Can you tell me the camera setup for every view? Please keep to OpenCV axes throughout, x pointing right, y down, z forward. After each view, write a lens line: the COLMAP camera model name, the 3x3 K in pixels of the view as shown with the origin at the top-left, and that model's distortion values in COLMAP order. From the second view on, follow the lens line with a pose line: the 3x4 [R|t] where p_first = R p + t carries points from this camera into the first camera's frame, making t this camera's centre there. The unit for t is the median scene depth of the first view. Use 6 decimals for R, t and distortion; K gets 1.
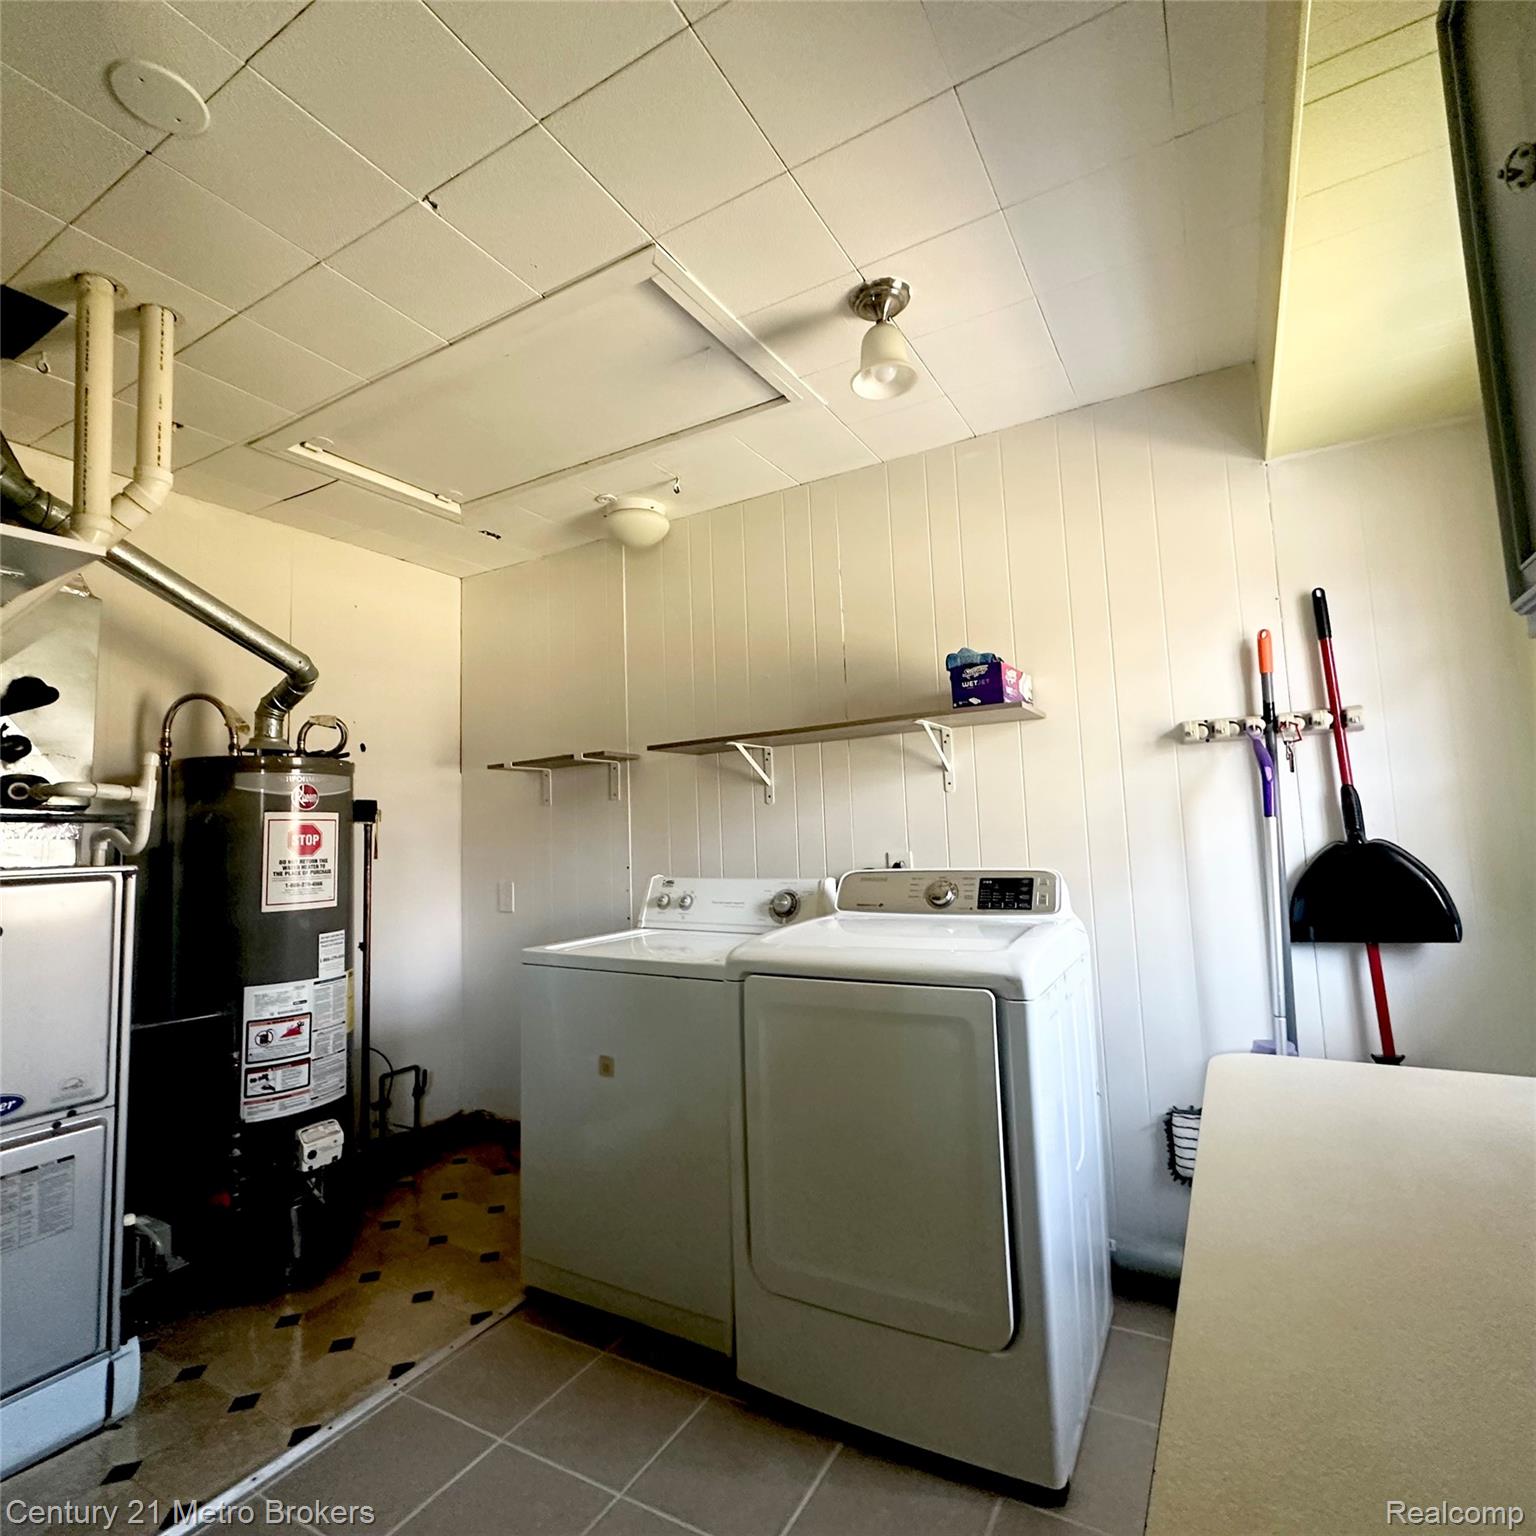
lens RADIAL K [[814.8, 0, 766.2], [0, 814.8, 766.9], [0, 0, 1]] dist [0.001691, -0.001687]
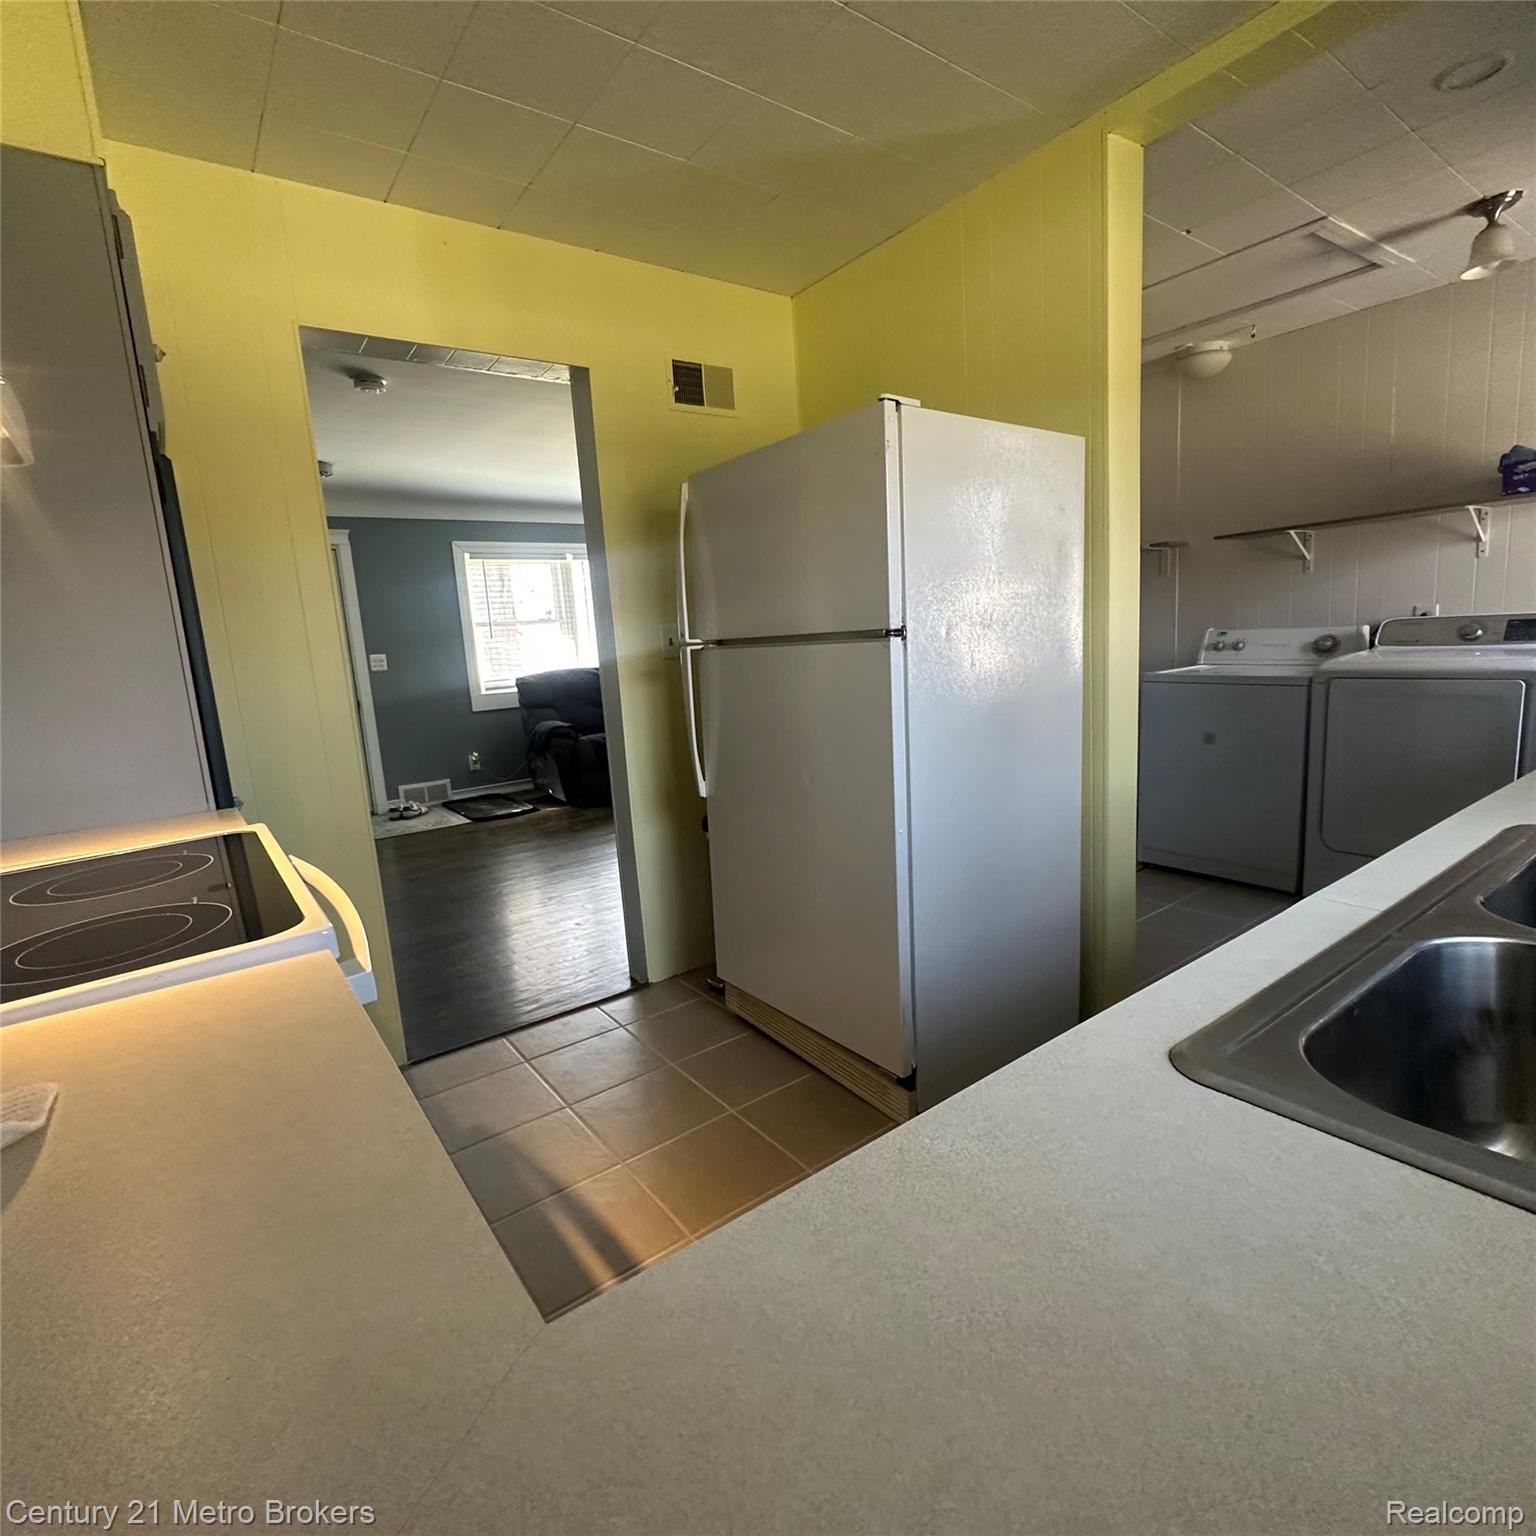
lens RADIAL K [[814.8, 0, 769.4], [0, 814.8, 771.8], [0, 0, 1]] dist [0.001691, -0.001687]
pose [[0.916327, 0.040796, -0.398347, -0.302852], [0.070659, 0.962713, 0.261133, -0.063209], [0.394147, -0.267430, 0.879278, -0.740058]]
